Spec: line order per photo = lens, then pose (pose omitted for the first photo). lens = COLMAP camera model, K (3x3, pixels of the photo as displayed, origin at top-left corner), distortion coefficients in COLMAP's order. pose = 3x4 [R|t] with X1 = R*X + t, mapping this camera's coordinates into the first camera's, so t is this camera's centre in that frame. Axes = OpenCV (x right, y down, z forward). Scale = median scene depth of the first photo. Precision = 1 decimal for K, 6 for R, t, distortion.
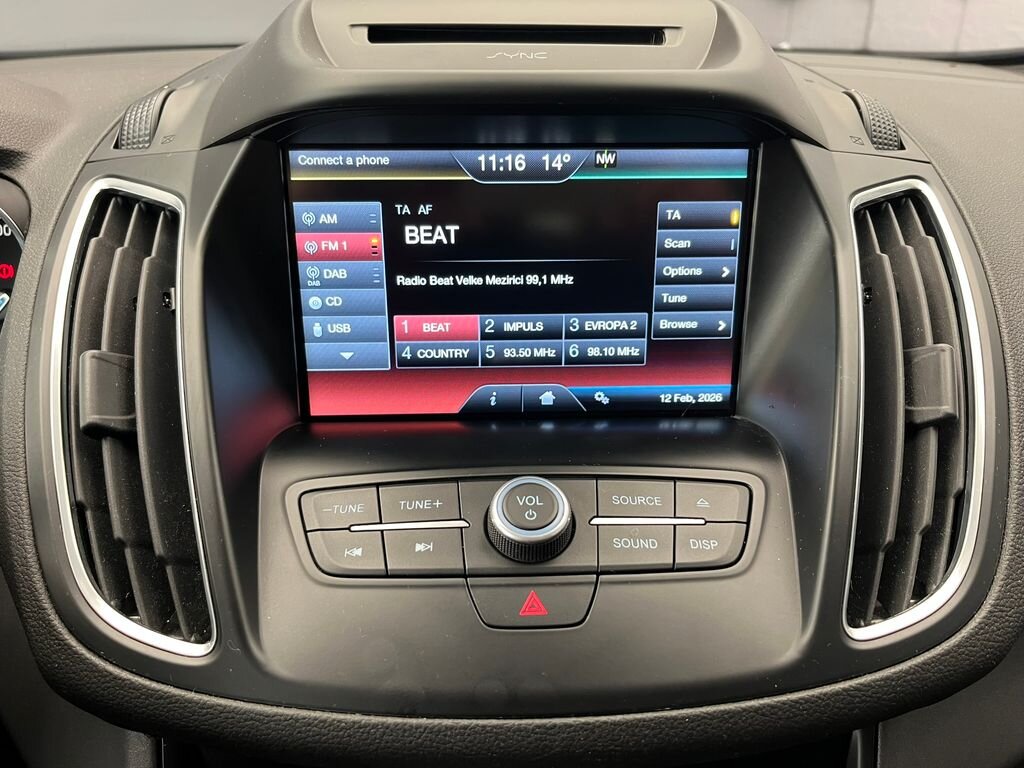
lens RADIAL K [[778.3, 0, 531.0], [0, 778.3, 383.7], [0, 0, 1]] dist [0.046482, -0.084282]
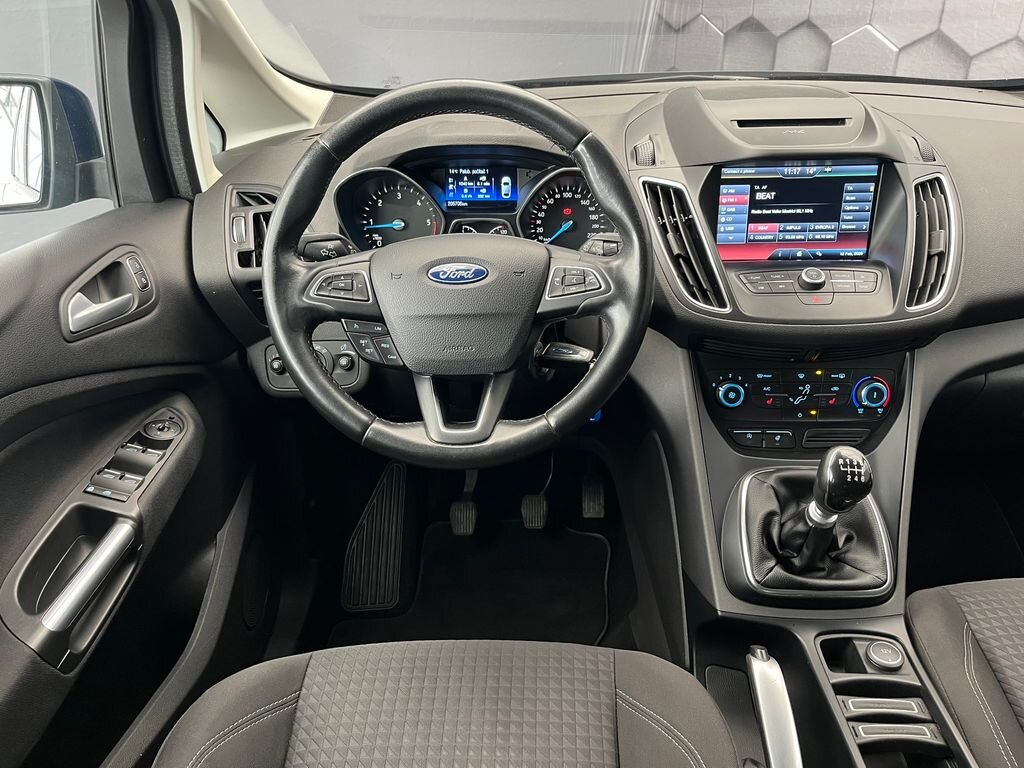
lens RADIAL K [[772.5, 0, 524.4], [0, 772.5, 383.0], [0, 0, 1]] dist [0.053368, -0.073604]
pose [[0.997057, 0.012184, -0.075689, -0.801628], [-0.008063, 0.998481, 0.054506, 0.362727], [0.076238, -0.053735, 0.995641, -2.034253]]
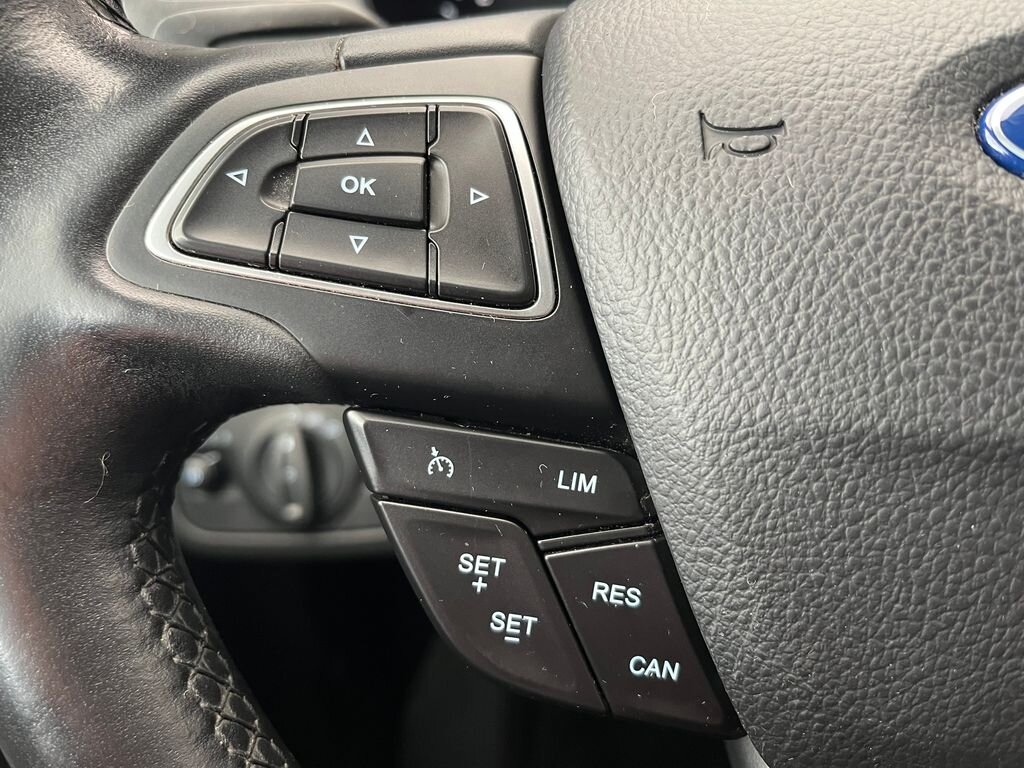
lens RADIAL K [[772.5, 0, 524.4], [0, 772.5, 383.0], [0, 0, 1]] dist [0.053368, -0.073604]
pose [[0.983866, 0.075620, -0.162137, -1.420293], [-0.055083, 0.990293, 0.127616, 0.232990], [0.170214, -0.116627, 0.978481, 0.013431]]
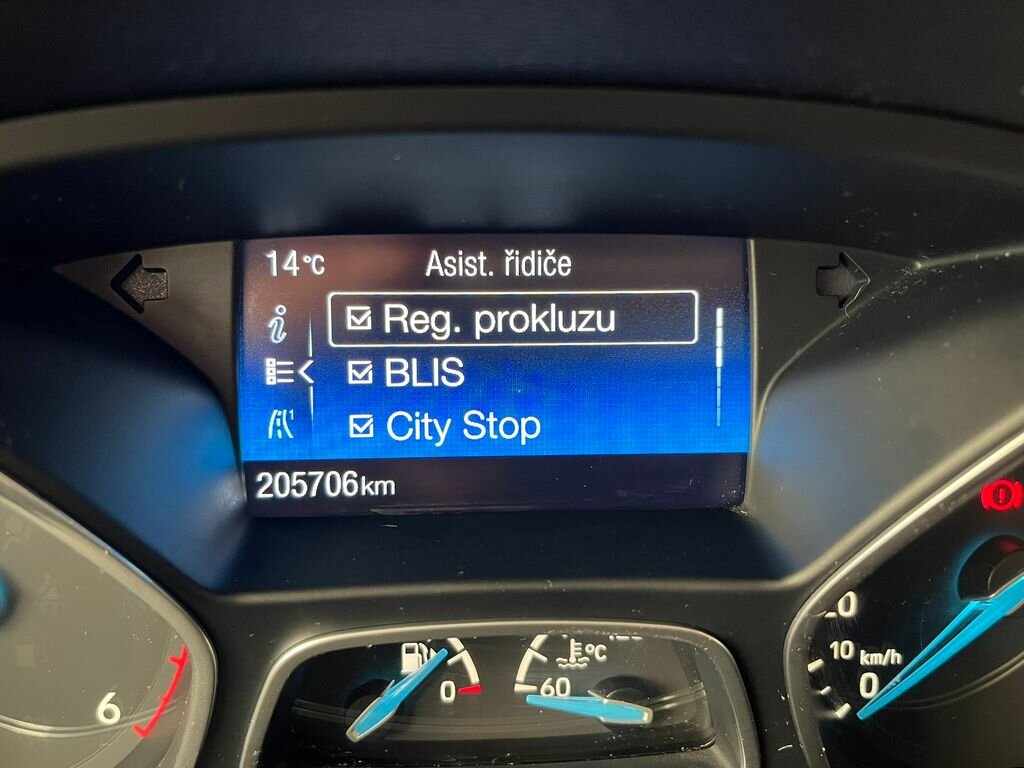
lens RADIAL K [[753.7, 0, 525.6], [0, 753.7, 370.8], [0, 0, 1]] dist [-0.003326, -0.007960]
pose [[0.999928, -0.011946, -0.001062, -1.214600], [0.011799, 0.995748, -0.091358, -0.231031], [0.002148, 0.091339, 0.995818, 0.755855]]
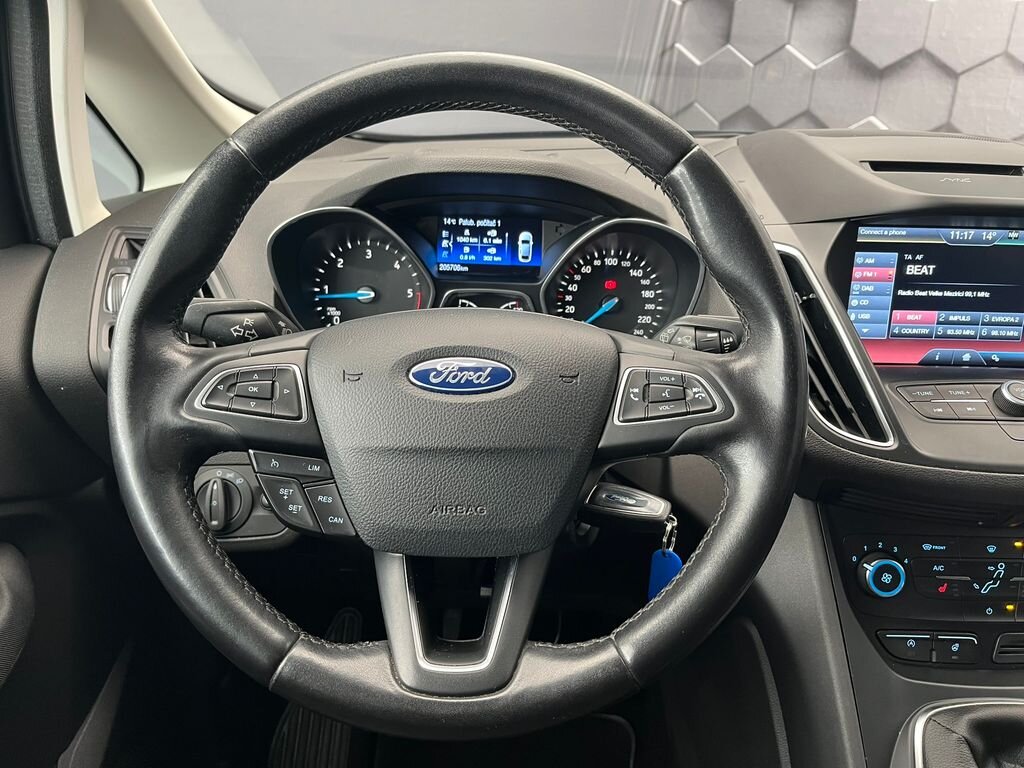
lens RADIAL K [[772.5, 0, 524.4], [0, 772.5, 383.0], [0, 0, 1]] dist [0.053368, -0.073604]
pose [[0.998584, 0.035114, -0.039972, -1.030495], [-0.037292, 0.997783, -0.055113, 0.239246], [0.037949, 0.056526, 0.997680, -0.984169]]
